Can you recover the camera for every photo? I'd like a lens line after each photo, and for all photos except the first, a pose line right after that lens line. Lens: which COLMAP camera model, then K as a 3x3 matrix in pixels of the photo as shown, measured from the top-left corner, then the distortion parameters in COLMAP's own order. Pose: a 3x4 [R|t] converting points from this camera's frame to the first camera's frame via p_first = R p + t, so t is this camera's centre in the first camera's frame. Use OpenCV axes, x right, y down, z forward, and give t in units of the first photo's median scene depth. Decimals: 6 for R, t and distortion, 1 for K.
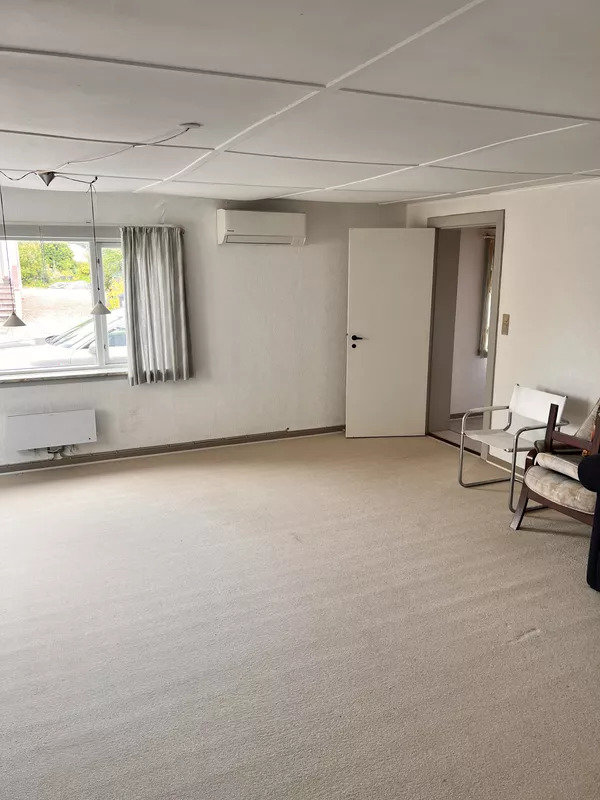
lens RADIAL K [[611.4, 0, 297.9], [0, 611.4, 392.6], [0, 0, 1]] dist [0.088823, -0.022750]
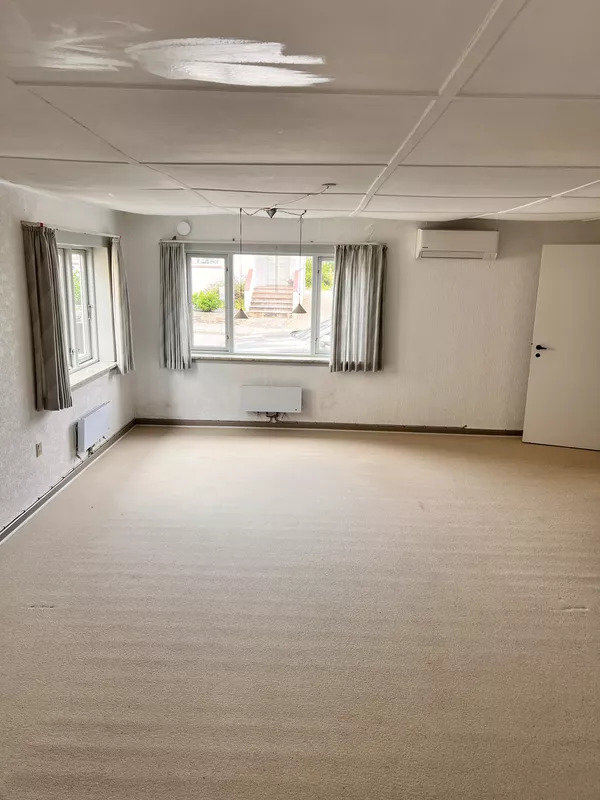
lens RADIAL K [[611.4, 0, 302.4], [0, 611.4, 405.3], [0, 0, 1]] dist [0.088823, -0.022750]
pose [[0.902081, 0.118268, -0.415045, 0.201225], [-0.113159, 0.992888, 0.036978, 0.016472], [0.416467, 0.013609, 0.909049, -0.152364]]
